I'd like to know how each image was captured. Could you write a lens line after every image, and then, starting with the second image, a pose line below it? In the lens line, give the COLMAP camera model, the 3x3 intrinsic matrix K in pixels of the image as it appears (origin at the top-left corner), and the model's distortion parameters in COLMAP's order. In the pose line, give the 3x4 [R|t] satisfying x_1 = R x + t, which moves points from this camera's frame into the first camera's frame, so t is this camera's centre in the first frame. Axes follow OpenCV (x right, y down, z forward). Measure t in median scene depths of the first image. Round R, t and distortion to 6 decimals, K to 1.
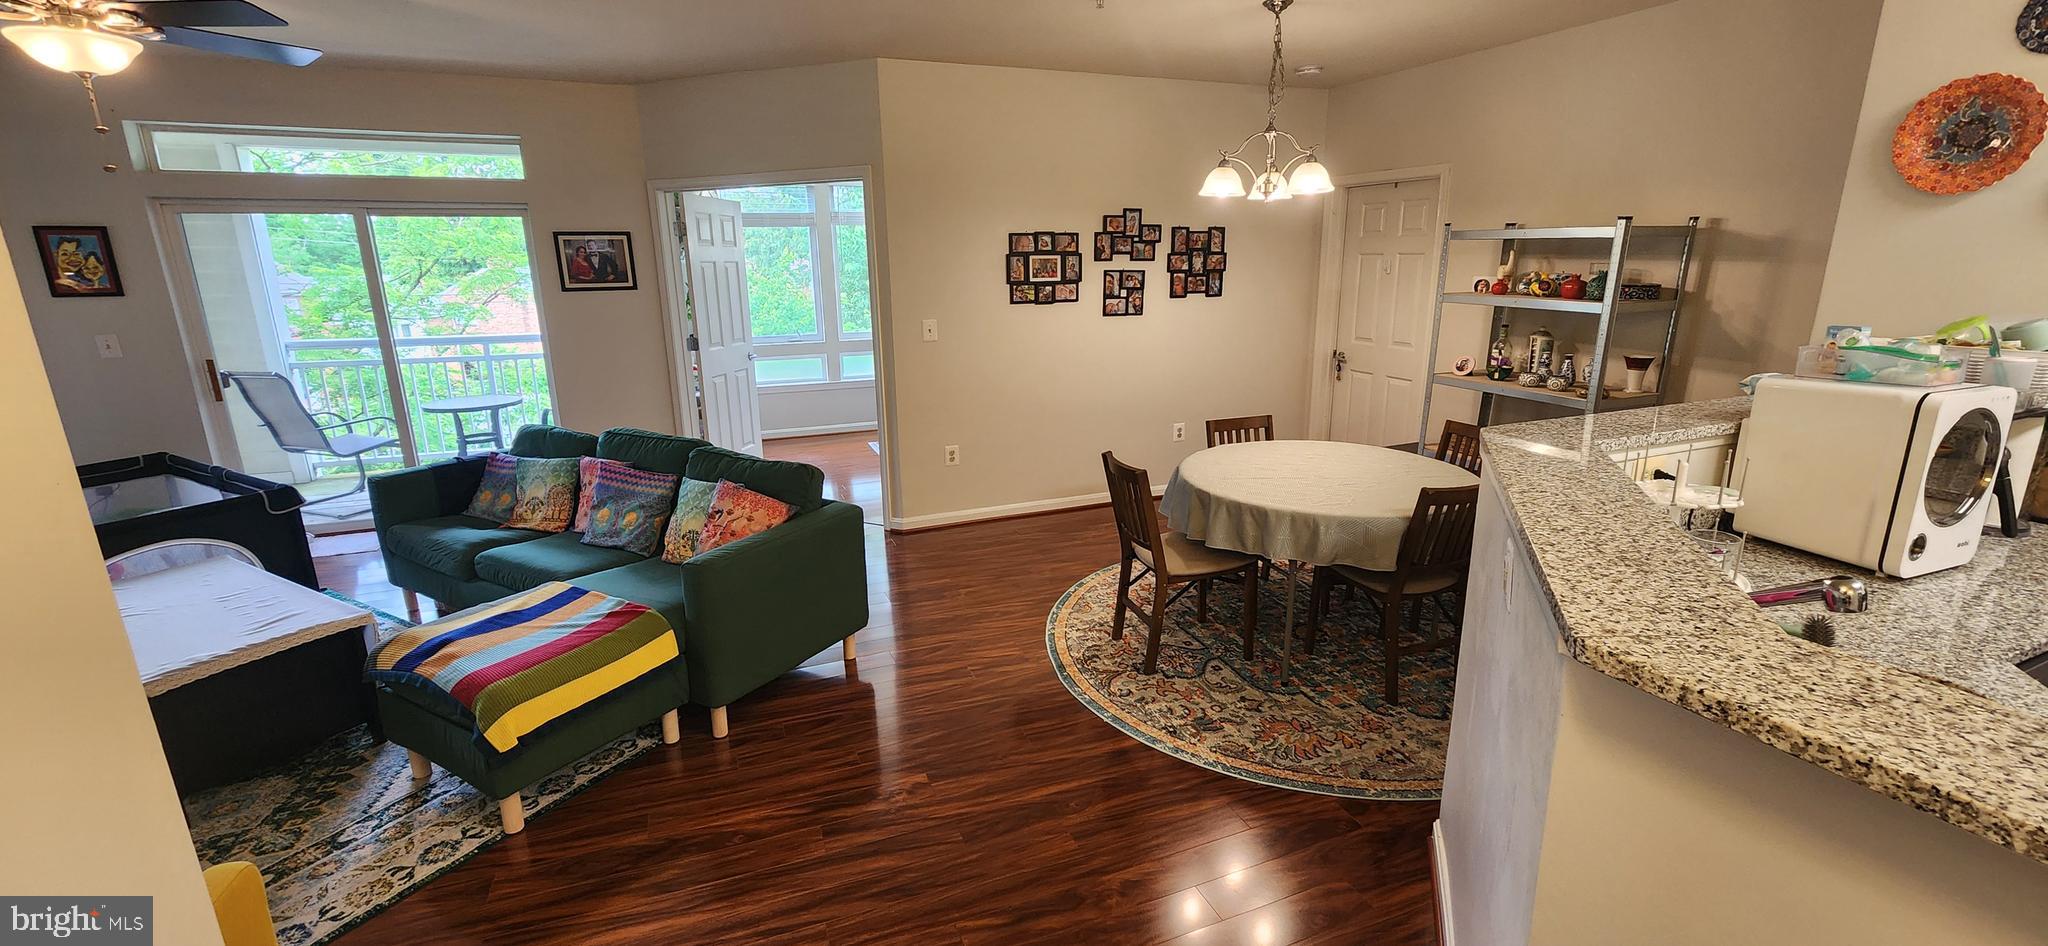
lens RADIAL K [[830.7, 0, 1032.7], [0, 830.7, 468.8], [0, 0, 1]] dist [0.000789, -0.001423]
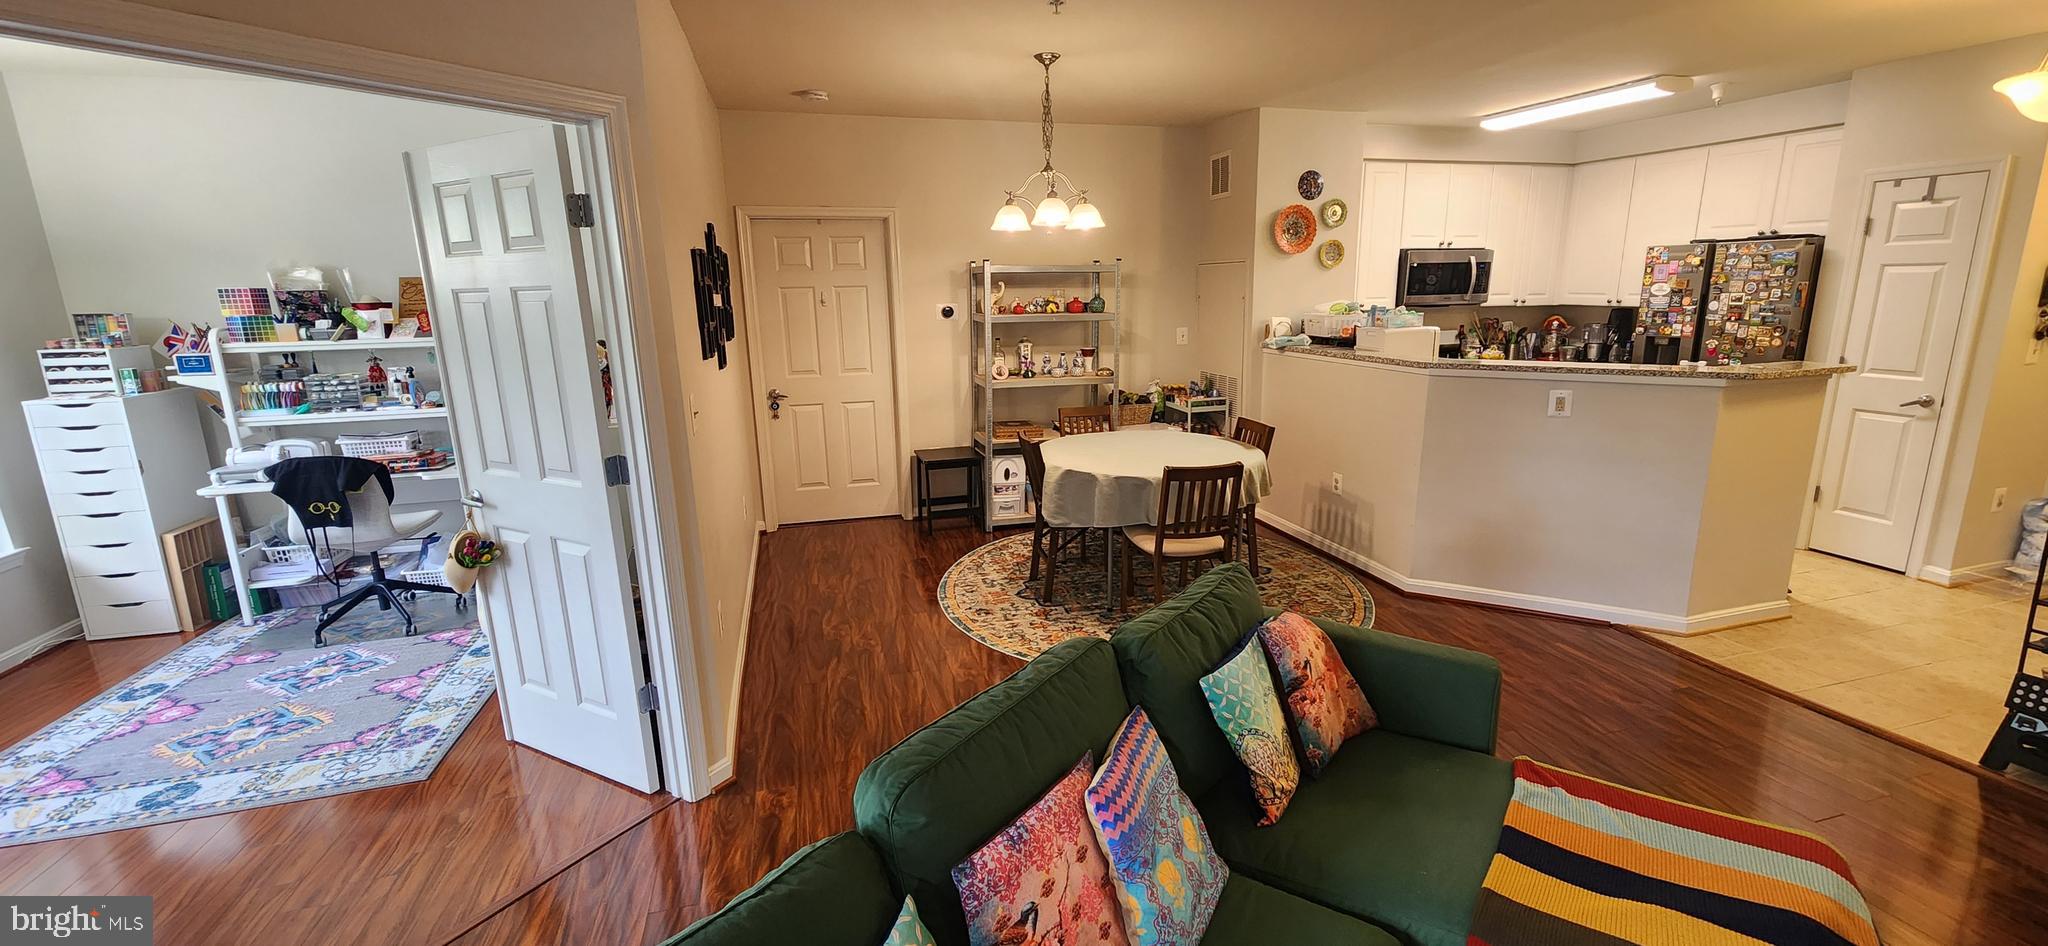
lens RADIAL K [[830.7, 0, 1030.8], [0, 830.7, 469.5], [0, 0, 1]] dist [0.000789, -0.001423]
pose [[0.112811, -0.209025, 0.971382, -0.663181], [0.263529, 0.948905, 0.173584, -0.172135], [-0.958033, 0.236405, 0.162131, 0.712152]]
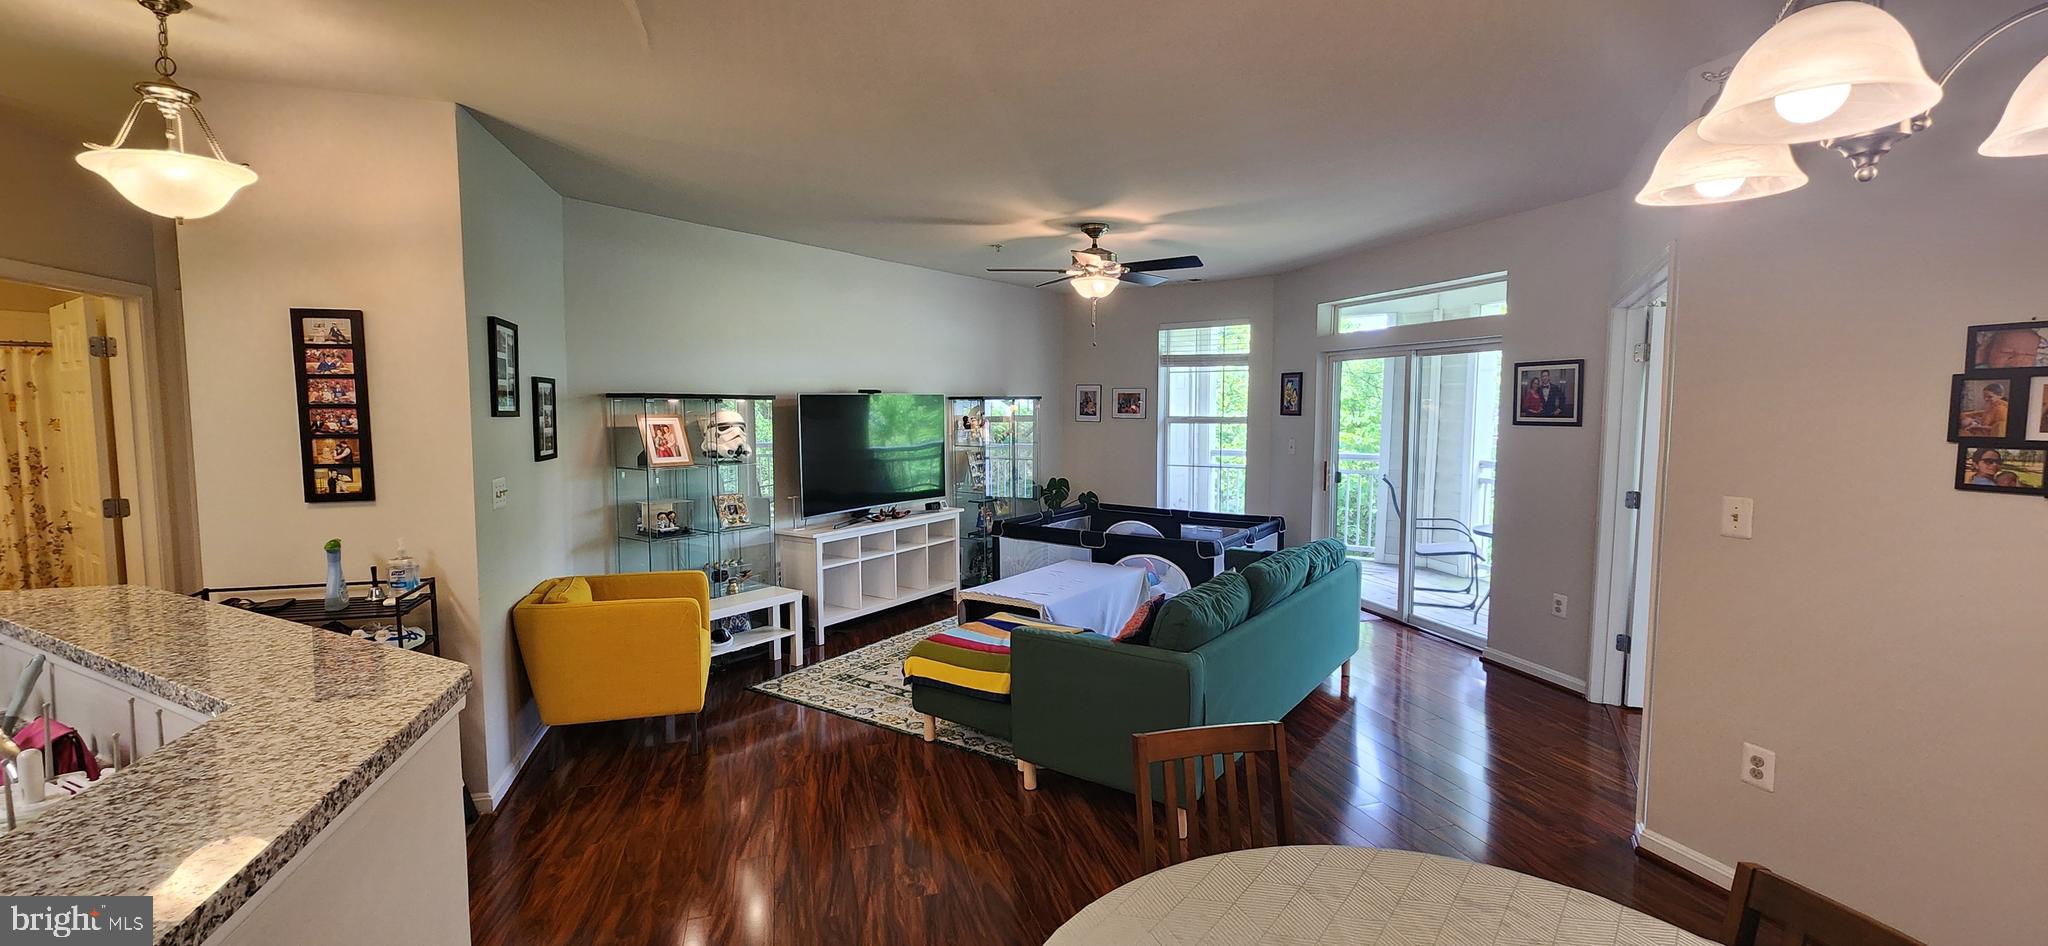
lens RADIAL K [[830.7, 0, 1029.3], [0, 830.7, 467.5], [0, 0, 1]] dist [0.000789, -0.001423]
pose [[-0.092037, 0.085684, -0.992062, 0.456960], [-0.244646, 0.963808, 0.105940, -0.144674], [0.965234, 0.252454, -0.067744, 0.596644]]
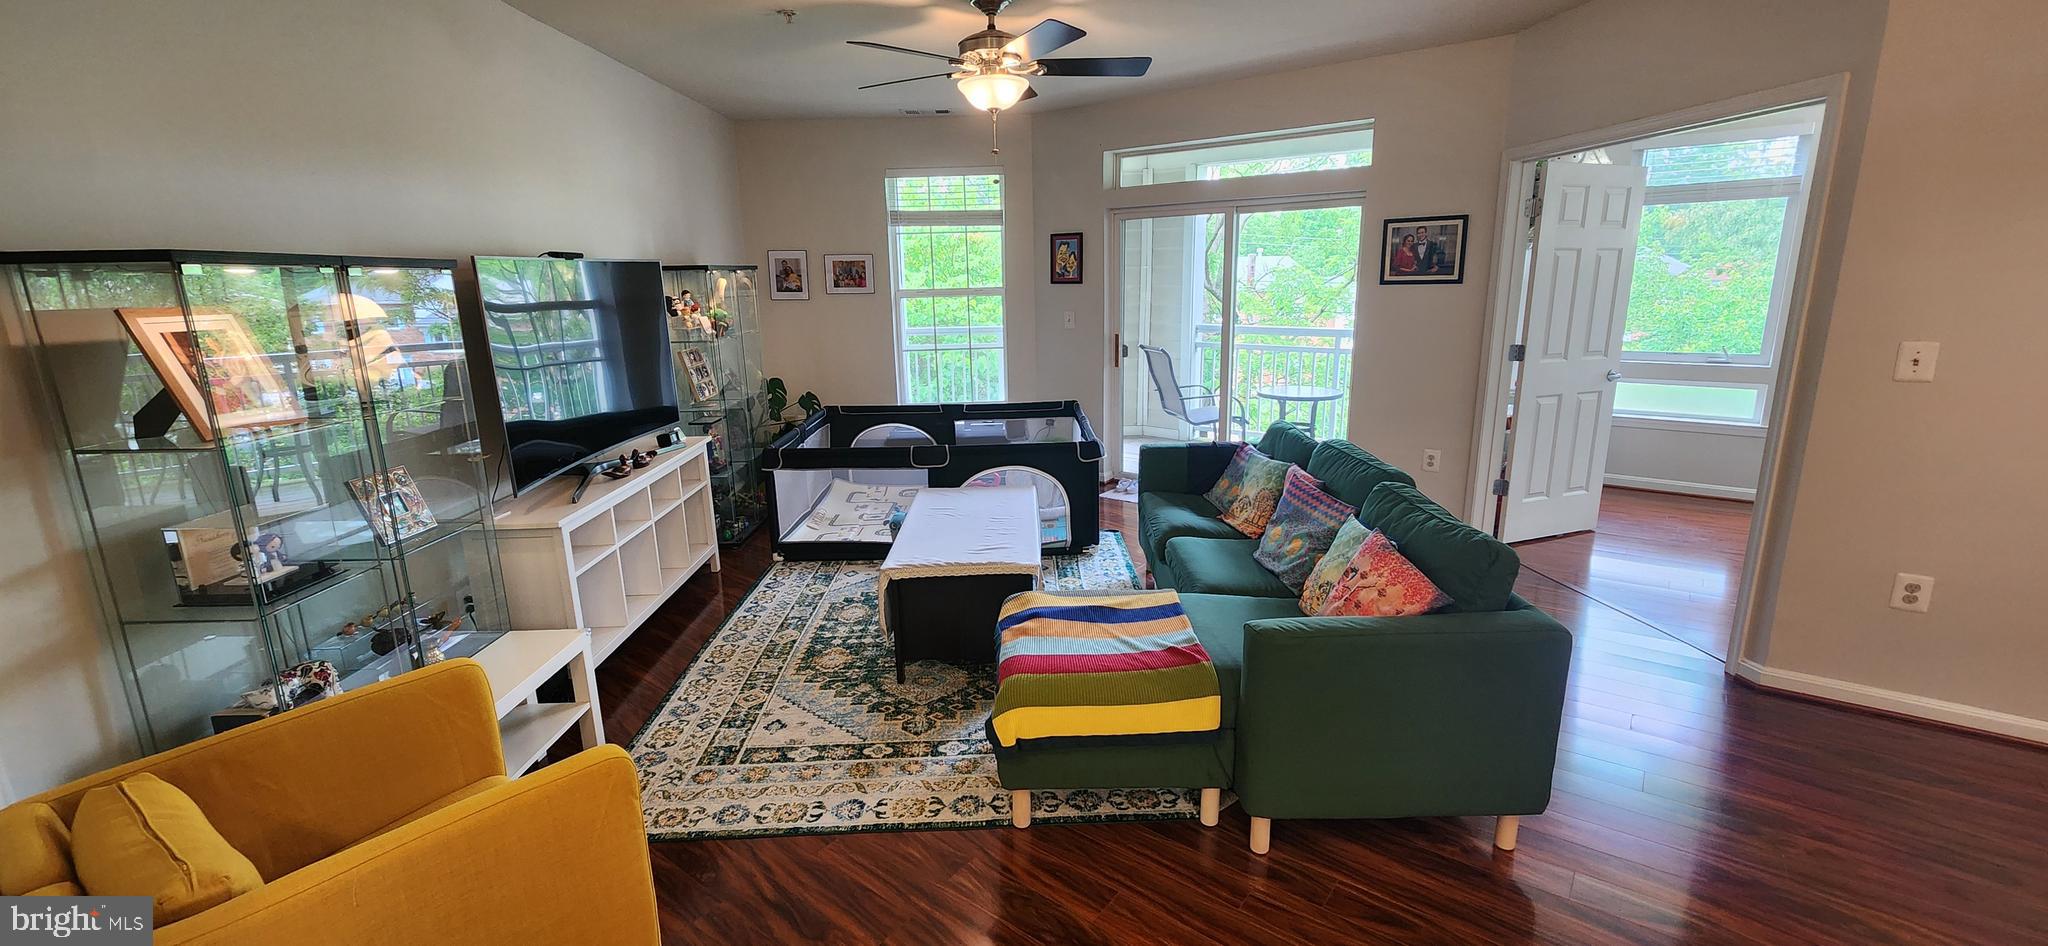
lens RADIAL K [[830.7, 0, 1025.8], [0, 830.7, 469.8], [0, 0, 1]] dist [0.000789, -0.001423]
pose [[0.496184, 0.197836, -0.845377, 0.062868], [-0.199039, 0.973681, 0.111039, -0.041279], [0.845095, 0.113167, 0.522501, 0.229668]]
